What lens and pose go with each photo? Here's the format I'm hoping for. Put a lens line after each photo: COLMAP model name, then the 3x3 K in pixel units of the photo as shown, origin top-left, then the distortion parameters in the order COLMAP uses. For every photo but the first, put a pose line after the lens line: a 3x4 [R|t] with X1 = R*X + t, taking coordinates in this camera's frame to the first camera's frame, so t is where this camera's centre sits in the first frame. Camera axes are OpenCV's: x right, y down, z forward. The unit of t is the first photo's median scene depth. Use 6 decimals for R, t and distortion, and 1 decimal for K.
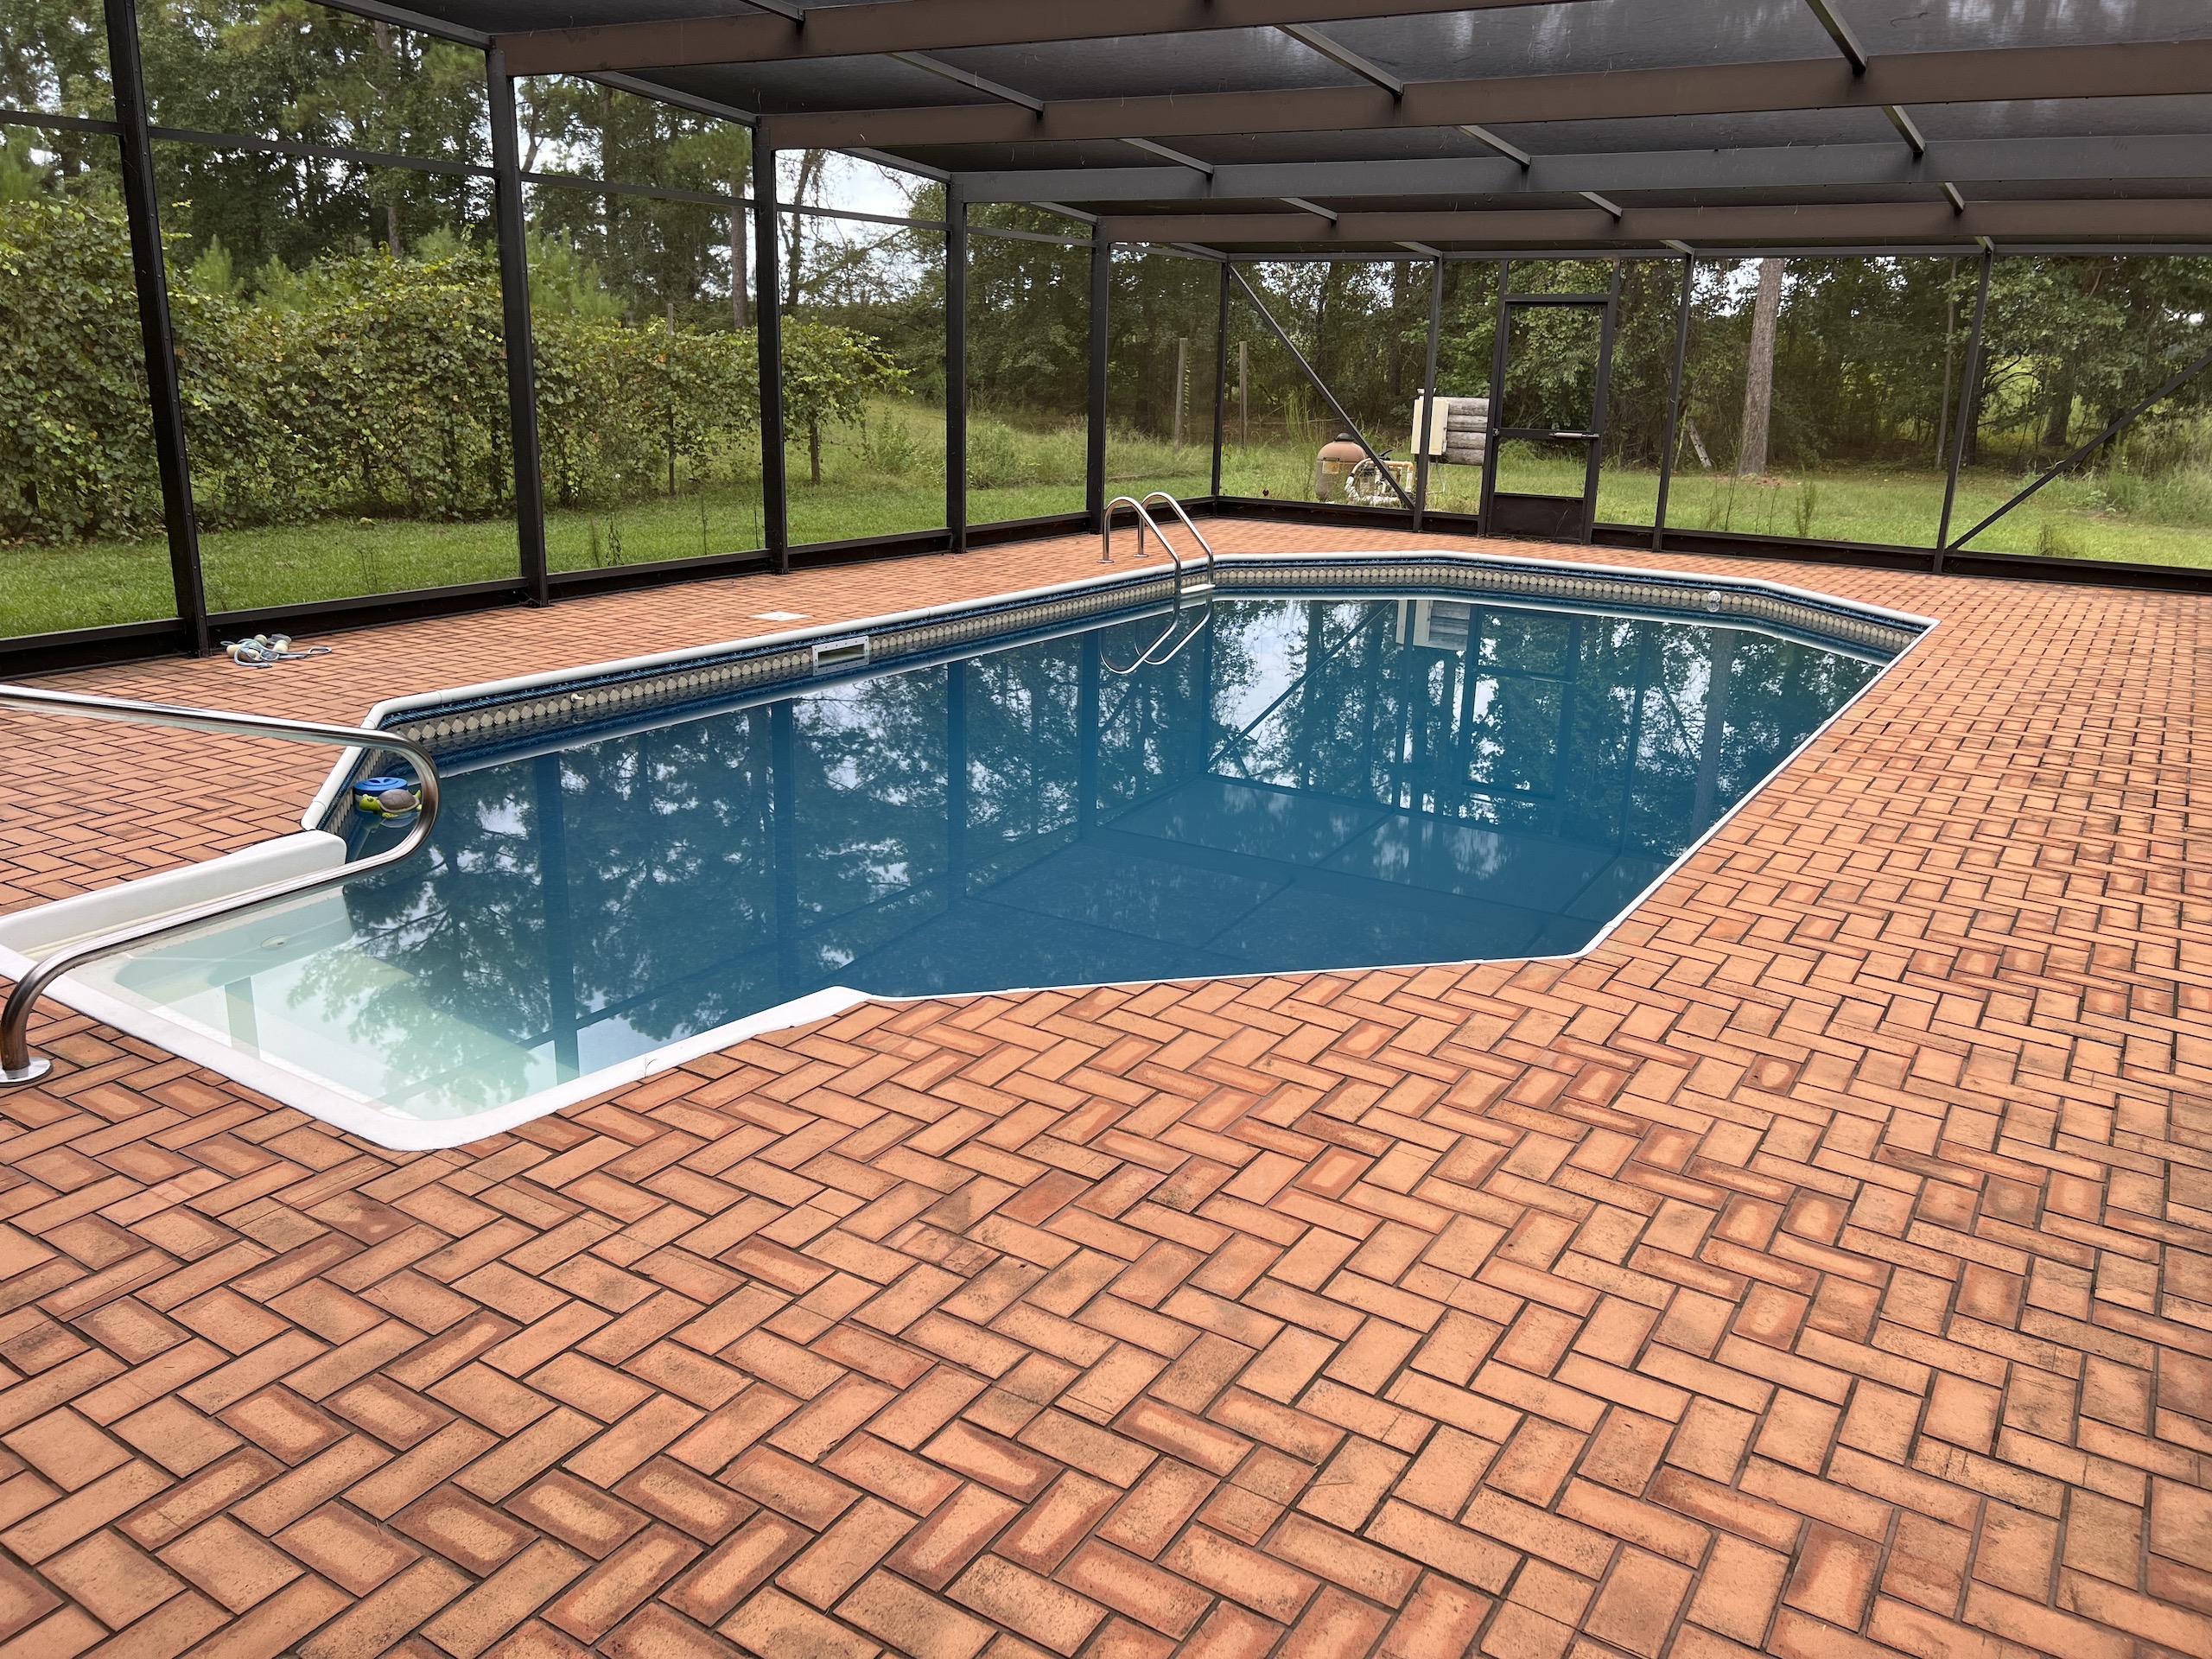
lens RADIAL K [[1667.1, 0, 1110.1], [0, 1667.1, 834.6], [0, 0, 1]] dist [0.061284, -0.066529]
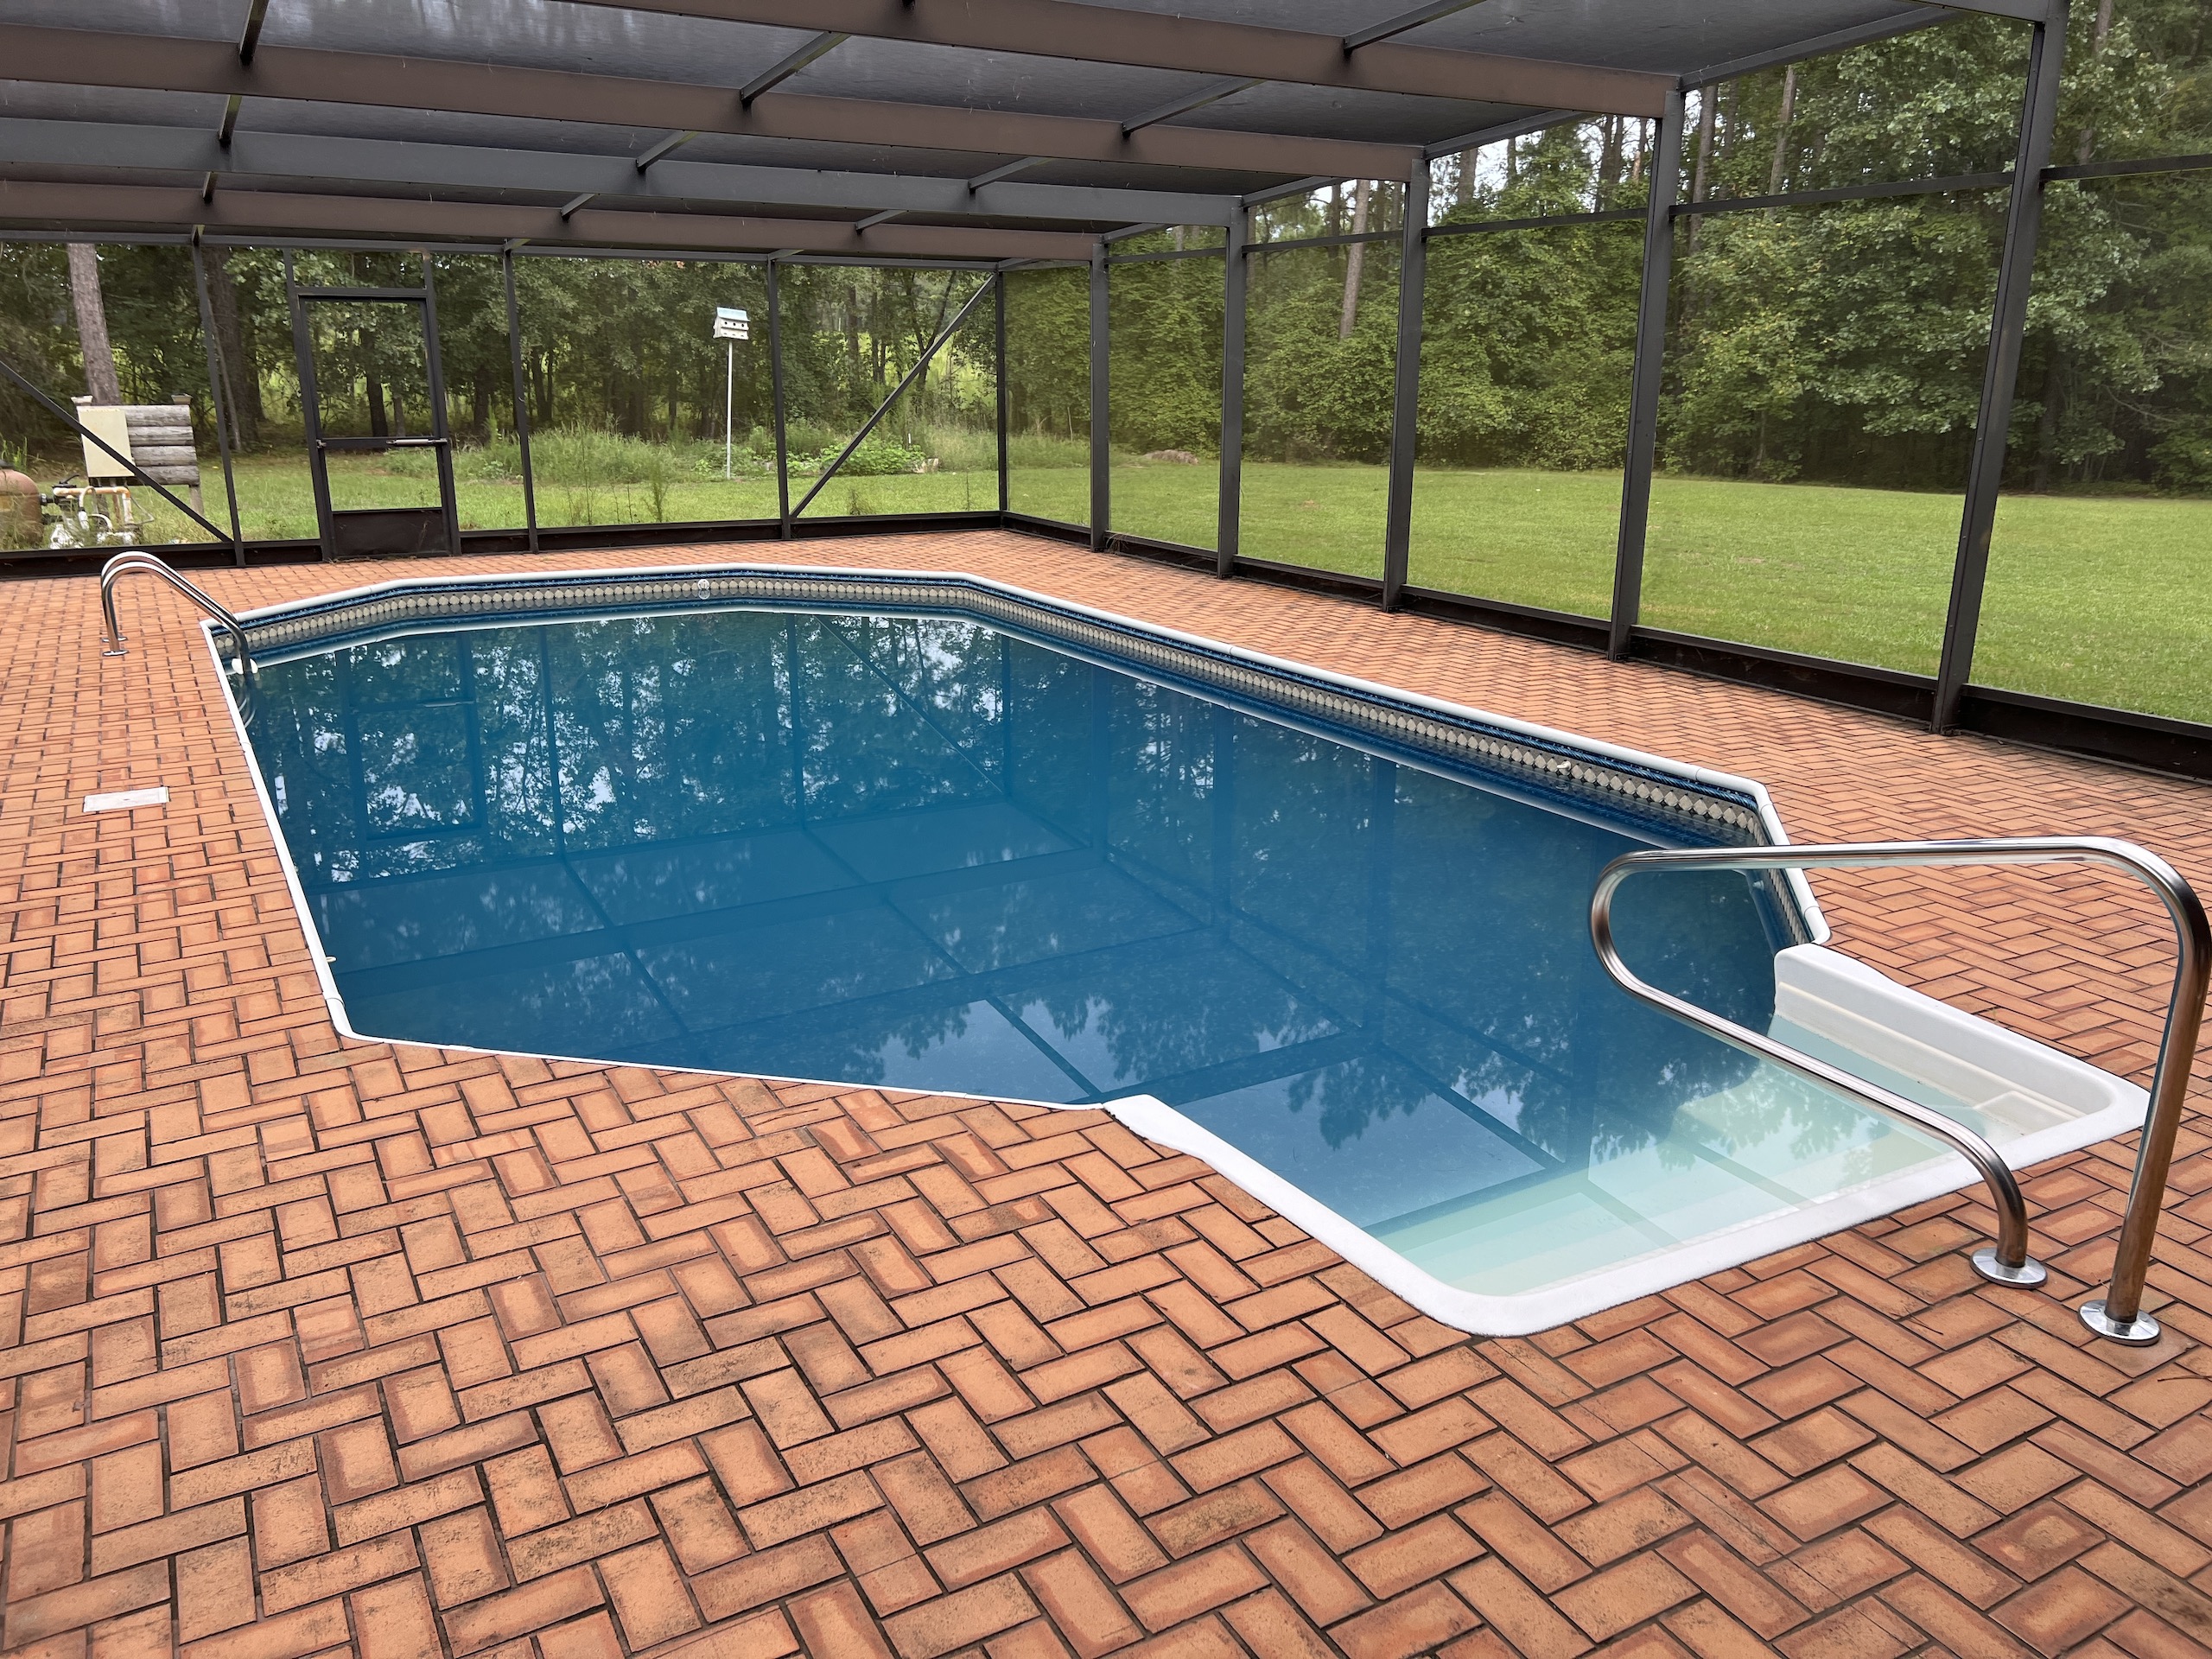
lens RADIAL K [[1667.1, 0, 1115.0], [0, 1667.1, 823.1], [0, 0, 1]] dist [0.061284, -0.066529]
pose [[0.465031, -0.265886, 0.844423, -0.445904], [0.256357, 0.953411, 0.159025, -0.098890], [-0.847365, 0.142522, 0.511528, 0.260985]]
